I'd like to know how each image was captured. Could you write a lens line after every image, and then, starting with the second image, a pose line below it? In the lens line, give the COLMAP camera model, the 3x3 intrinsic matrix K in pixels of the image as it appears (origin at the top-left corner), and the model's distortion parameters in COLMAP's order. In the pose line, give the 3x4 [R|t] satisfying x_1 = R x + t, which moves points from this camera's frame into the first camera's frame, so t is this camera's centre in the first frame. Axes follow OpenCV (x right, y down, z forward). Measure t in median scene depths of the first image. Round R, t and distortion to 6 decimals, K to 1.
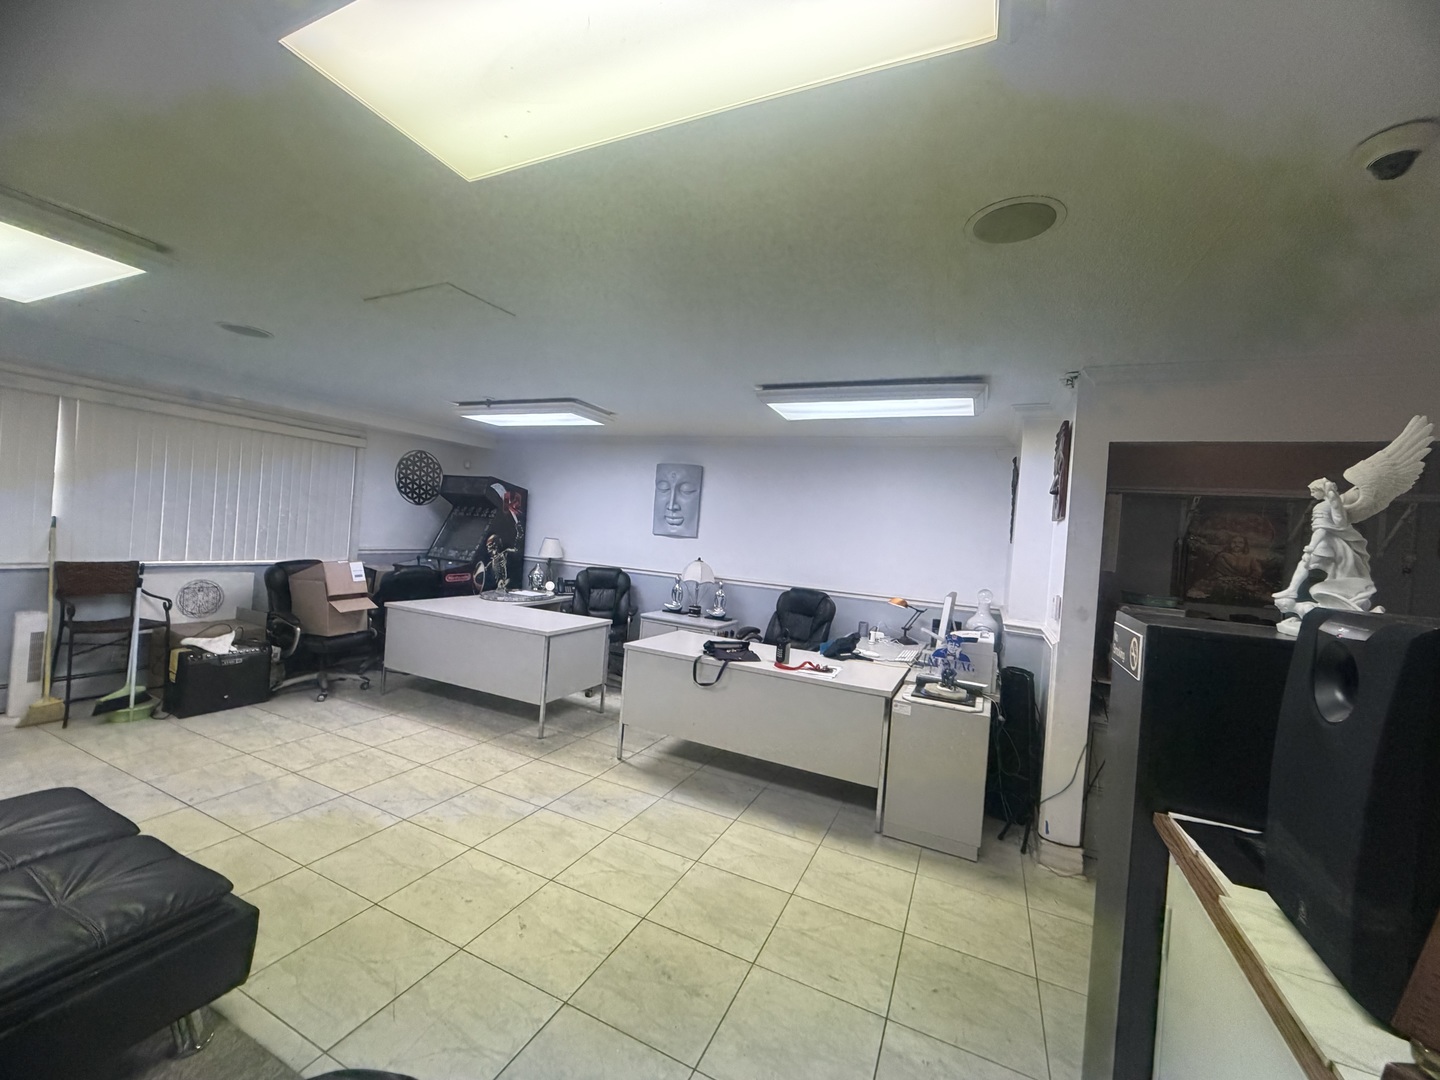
lens RADIAL K [[573.5, 0, 714.9], [0, 573.5, 539.7], [0, 0, 1]] dist [-0.000884, 0.000285]
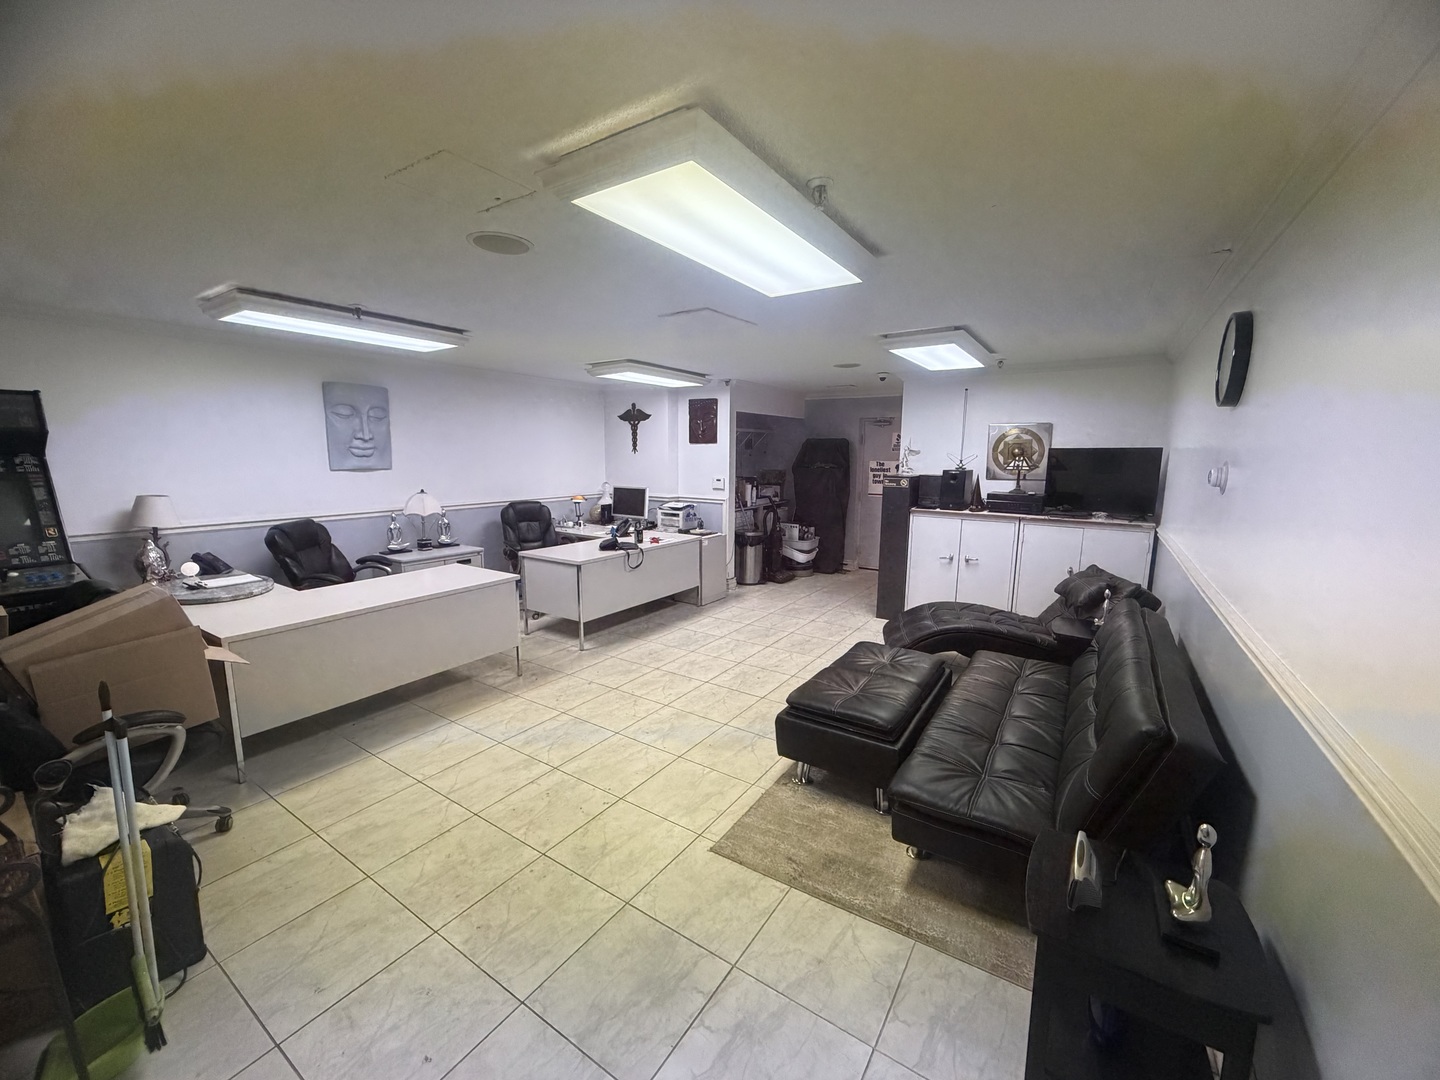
lens RADIAL K [[573.5, 0, 715.7], [0, 573.5, 541.5], [0, 0, 1]] dist [-0.000884, 0.000285]
pose [[0.149958, -0.227235, 0.962225, -1.511308], [0.014762, 0.973636, 0.227629, -0.160487], [-0.988582, -0.019931, 0.149359, 0.612873]]
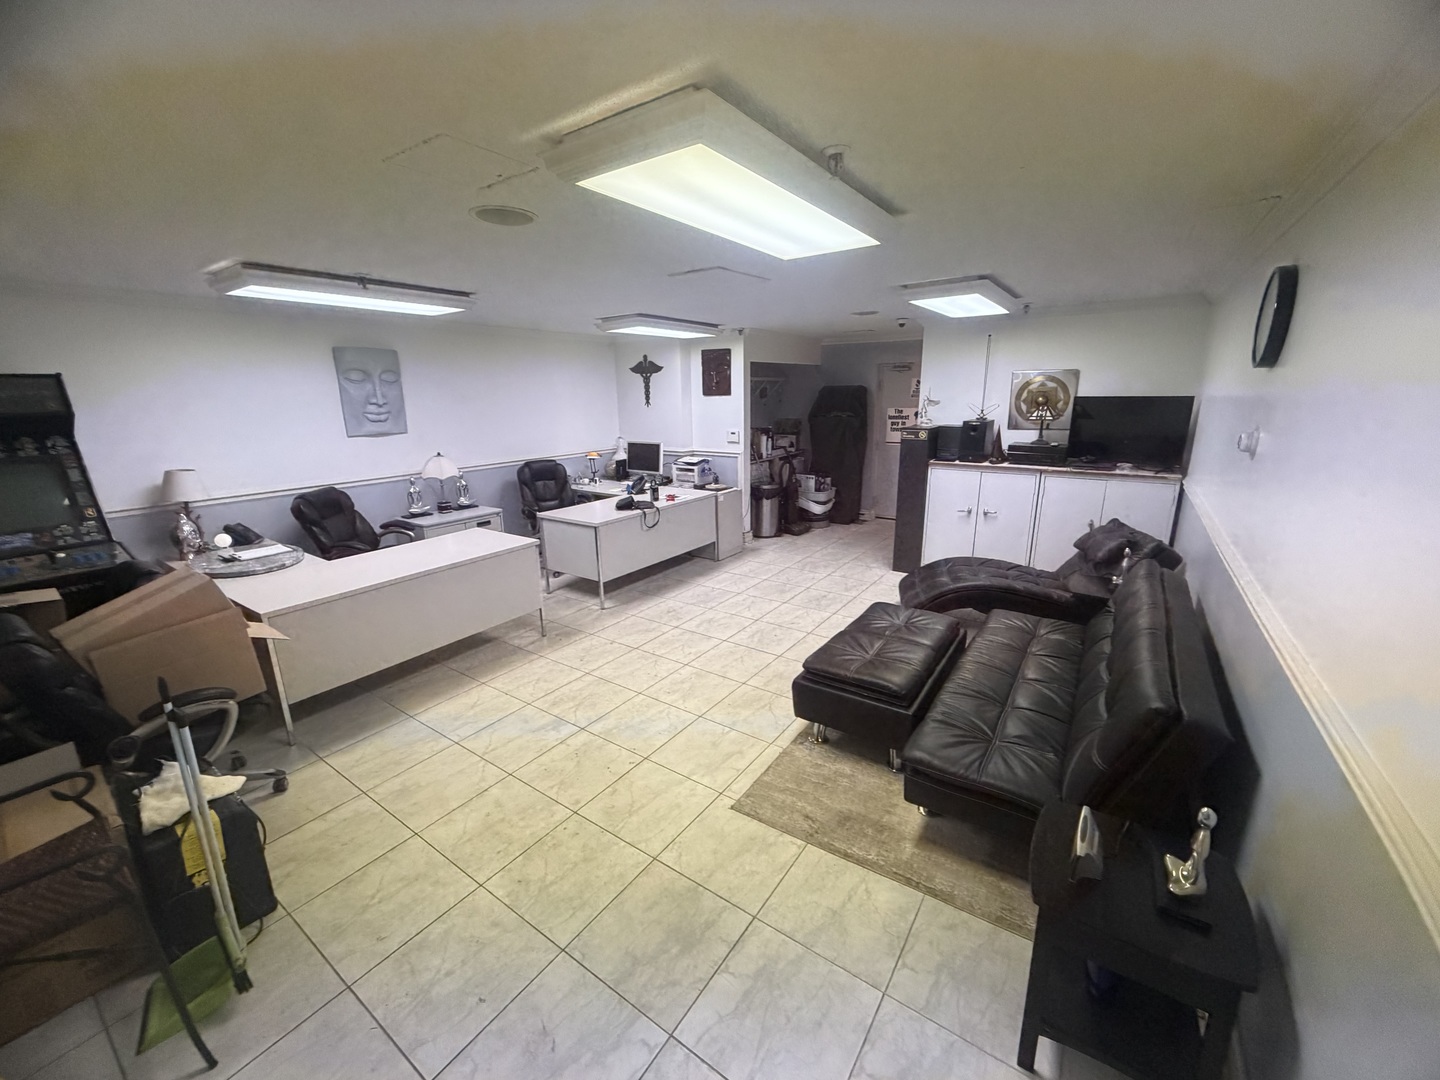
lens RADIAL K [[573.5, 0, 715.5], [0, 573.5, 541.5], [0, 0, 1]] dist [-0.000884, 0.000285]
pose [[0.171745, -0.325435, 0.929836, -1.505786], [0.039630, 0.945379, 0.323555, -0.204404], [-0.984344, -0.018720, 0.175262, 0.612741]]
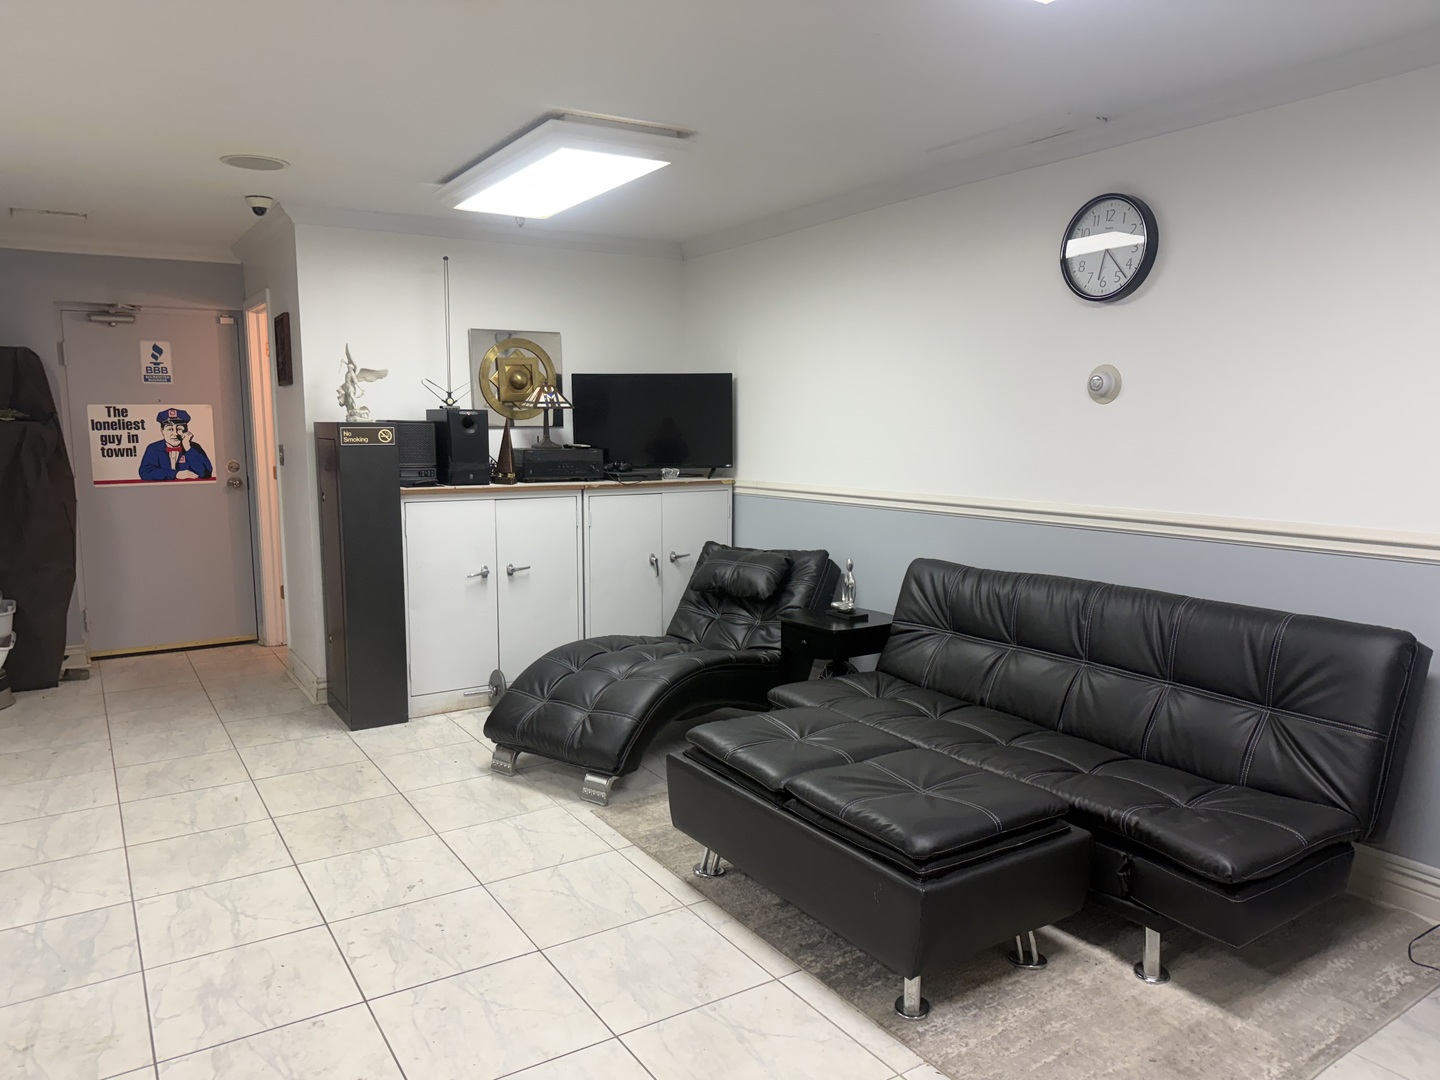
lens RADIAL K [[1006.2, 0, 715.6], [0, 1006.2, 548.6], [0, 0, 1]] dist [0.055954, -0.078728]
pose [[-0.840475, -0.140581, 0.523296, -0.935864], [-0.055390, 0.982989, 0.175112, -0.056623], [-0.539012, 0.118192, -0.833965, 1.286994]]
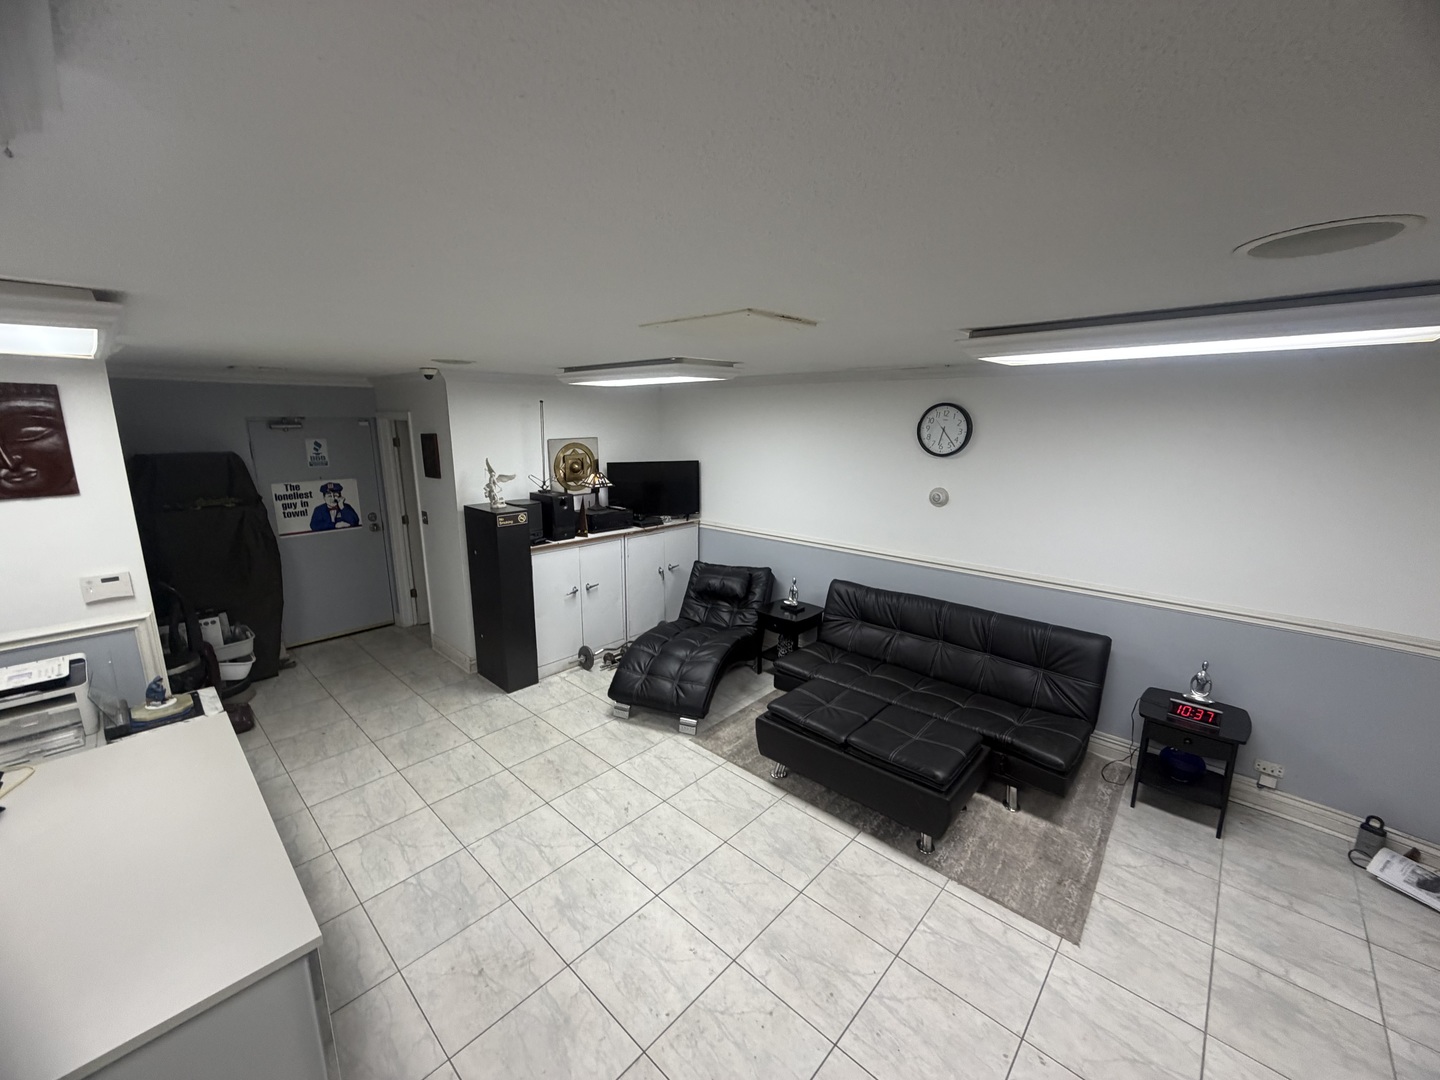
lens RADIAL K [[573.5, 0, 716.3], [0, 573.5, 540.2], [0, 0, 1]] dist [-0.000884, 0.000285]
pose [[-0.948684, -0.141413, 0.282845, -0.582458], [-0.072733, 0.968037, 0.240030, -0.241781], [-0.307748, 0.207141, -0.928646, 1.437612]]
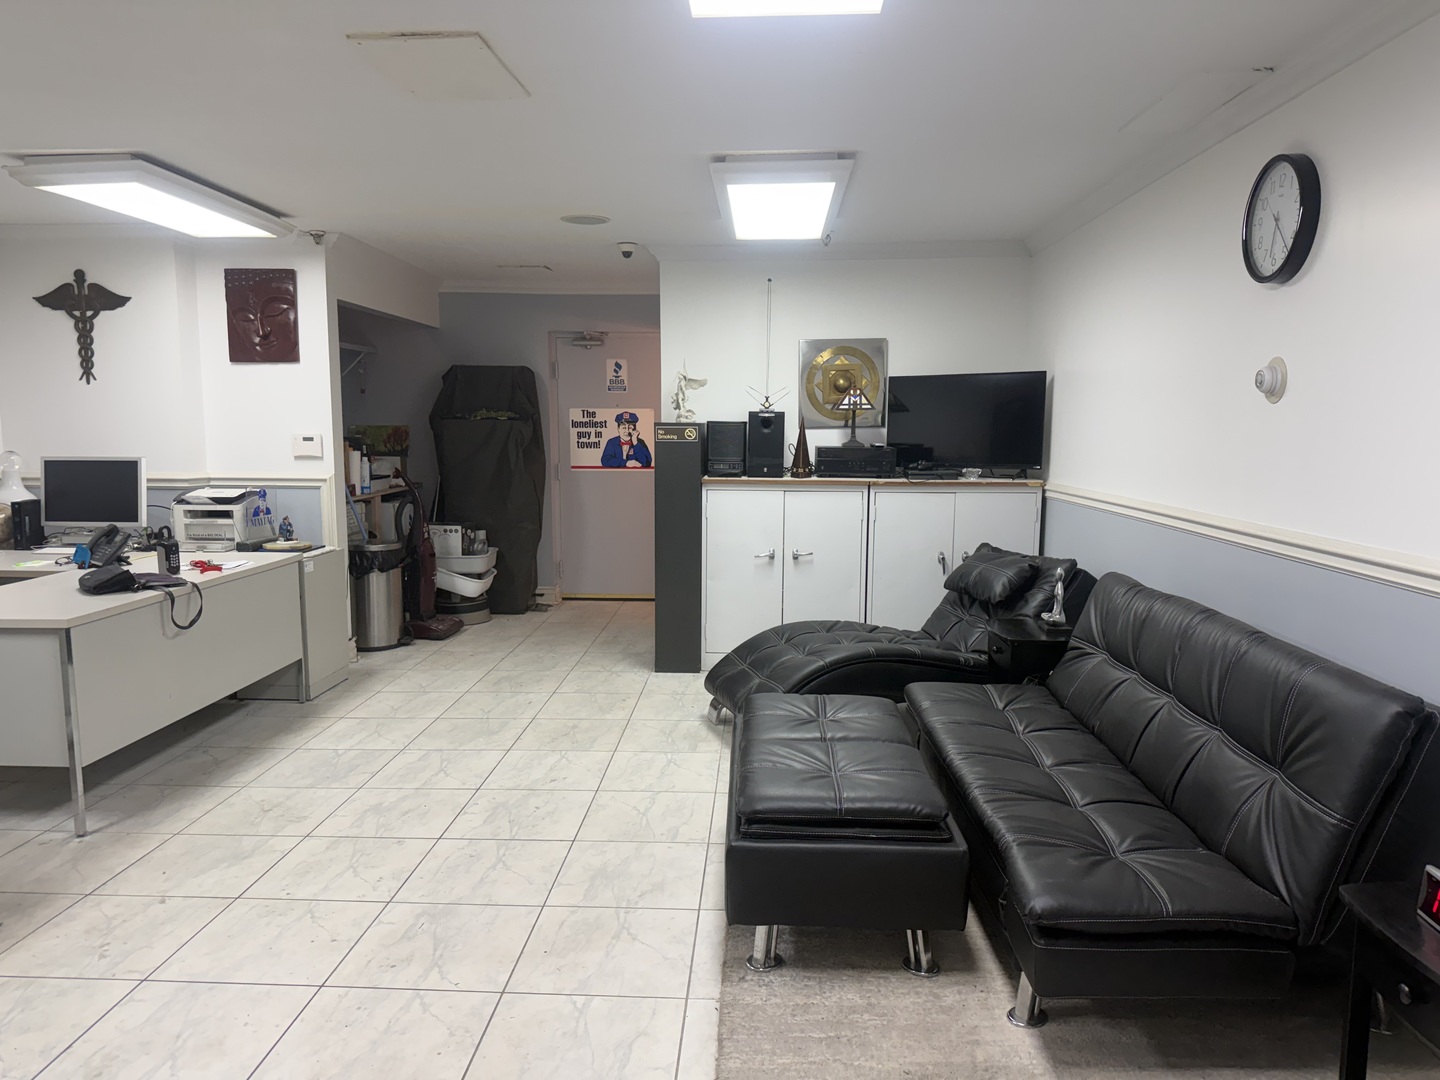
lens RADIAL K [[1006.2, 0, 725.6], [0, 1006.2, 548.5], [0, 0, 1]] dist [0.055954, -0.078728]
pose [[-0.385545, -0.190408, 0.902829, -1.382802], [-0.024161, 0.980224, 0.196412, -0.083049], [-0.922373, 0.053913, -0.382520, 0.934850]]
